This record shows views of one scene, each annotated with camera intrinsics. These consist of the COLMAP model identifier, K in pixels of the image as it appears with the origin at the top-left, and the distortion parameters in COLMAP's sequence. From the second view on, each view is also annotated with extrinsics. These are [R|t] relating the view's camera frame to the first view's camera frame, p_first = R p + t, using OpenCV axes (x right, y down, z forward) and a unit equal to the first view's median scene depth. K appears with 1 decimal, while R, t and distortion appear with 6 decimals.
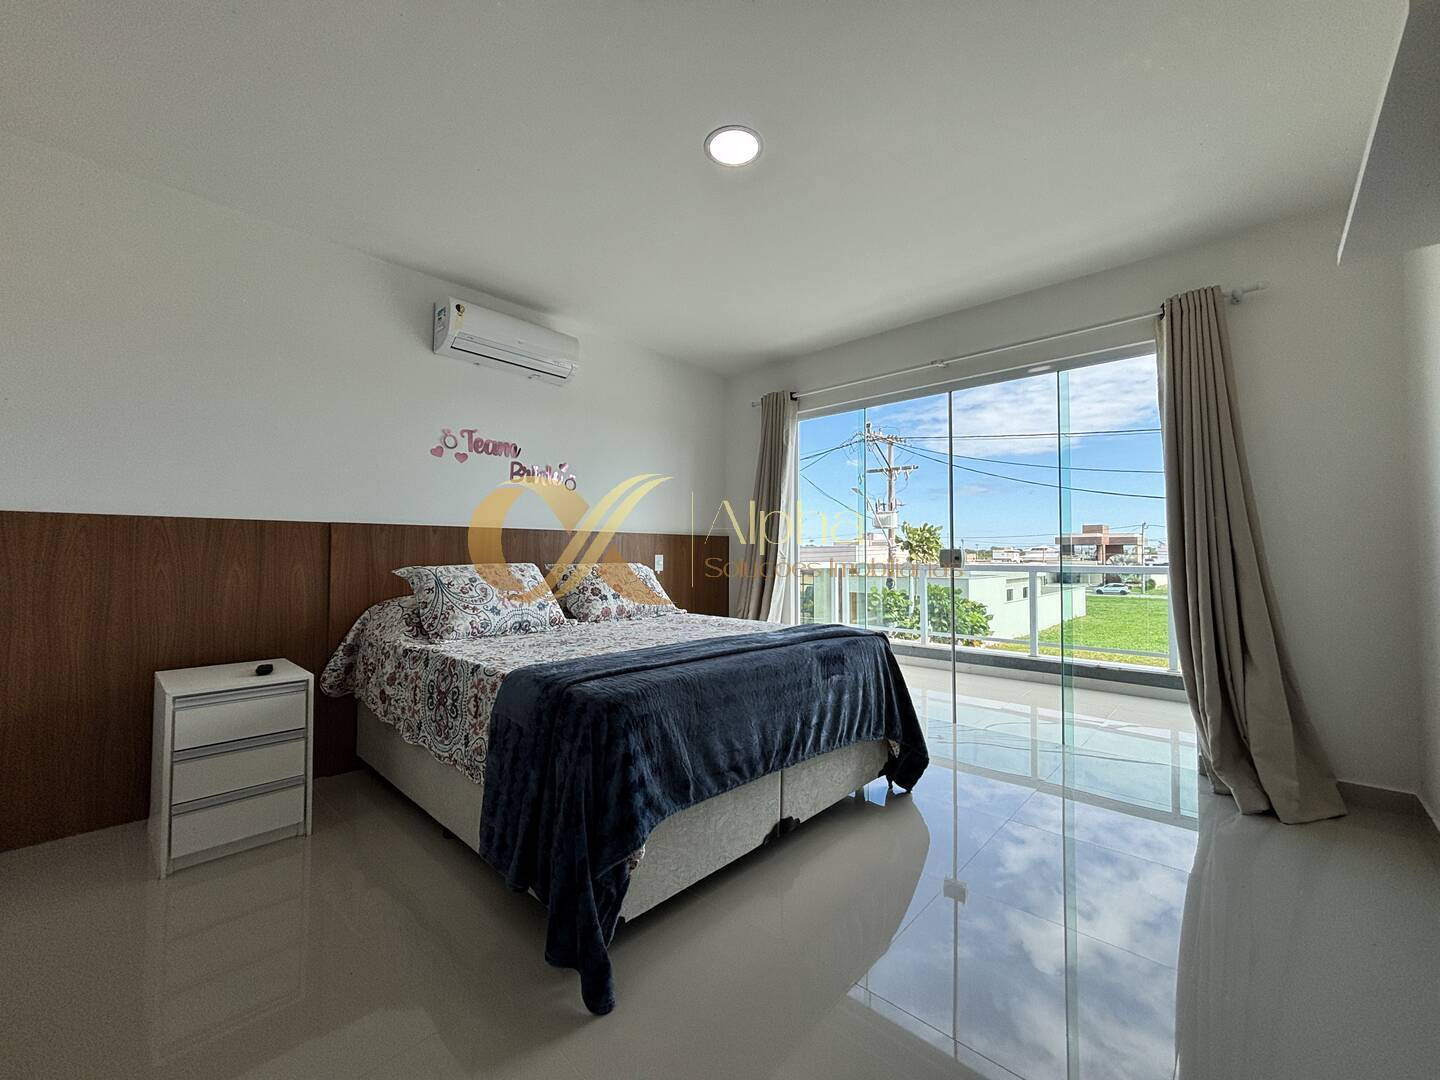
lens RADIAL K [[579.8, 0, 716.6], [0, 579.8, 538.6], [0, 0, 1]] dist [0.002877, -0.000191]
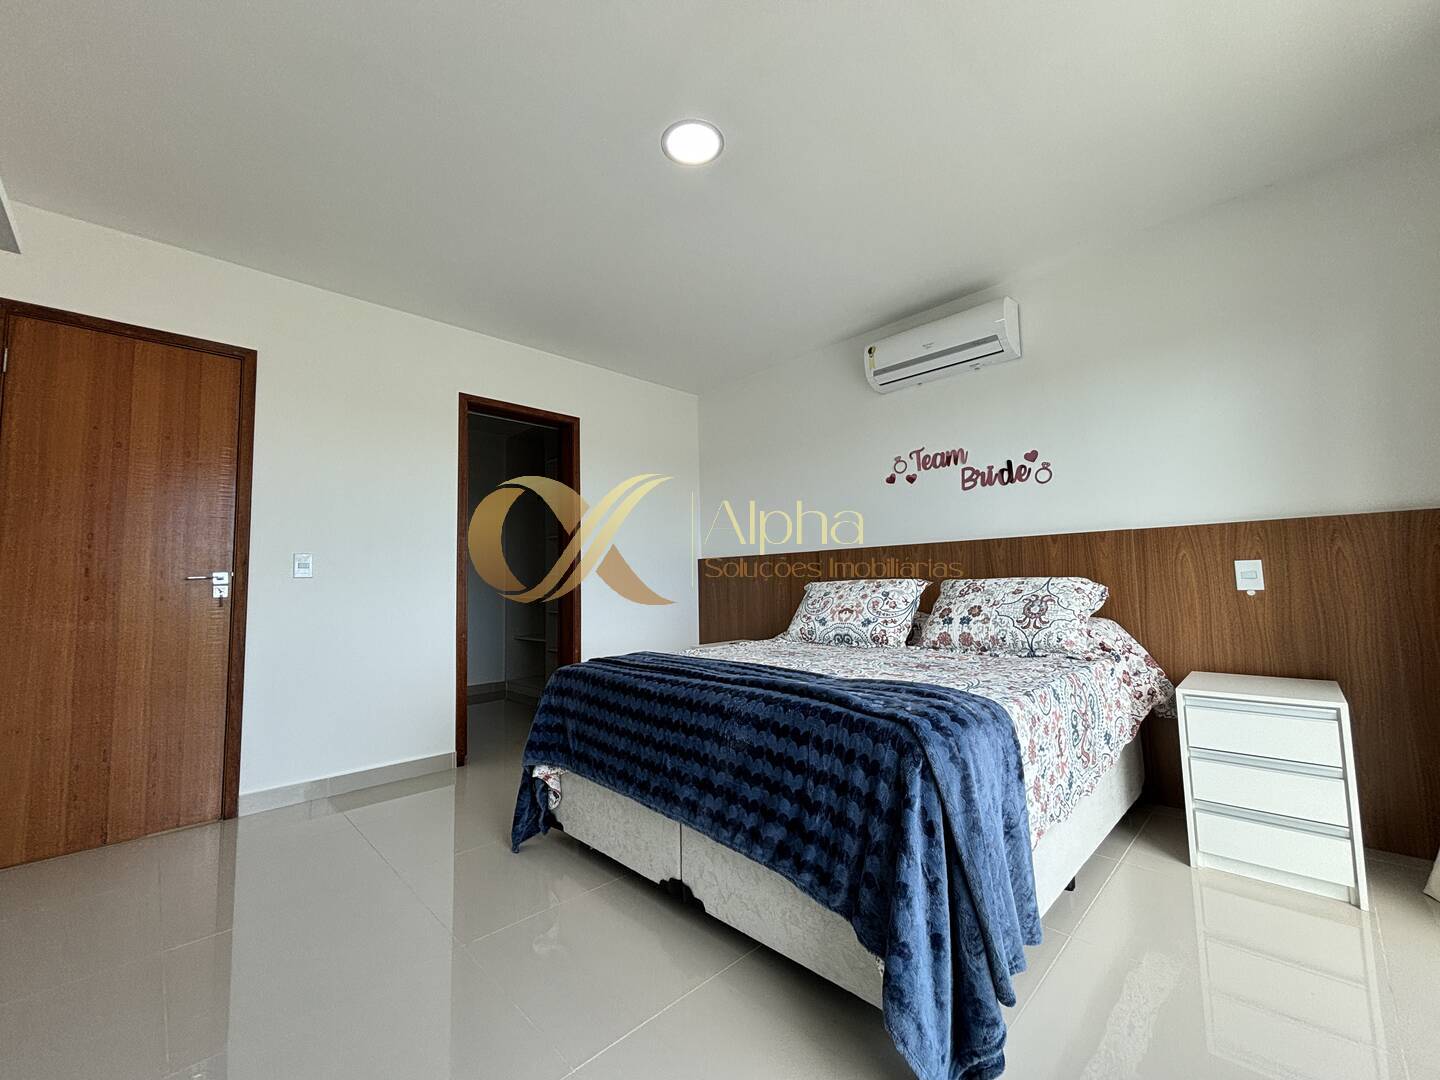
lens RADIAL K [[579.8, 0, 719.5], [0, 579.8, 538.8], [0, 0, 1]] dist [0.002877, -0.000191]
pose [[-0.041117, -0.075925, -0.996265, 0.622683], [0.046847, 0.995866, -0.077828, 0.034930], [0.998055, -0.049872, -0.037391, 0.697976]]
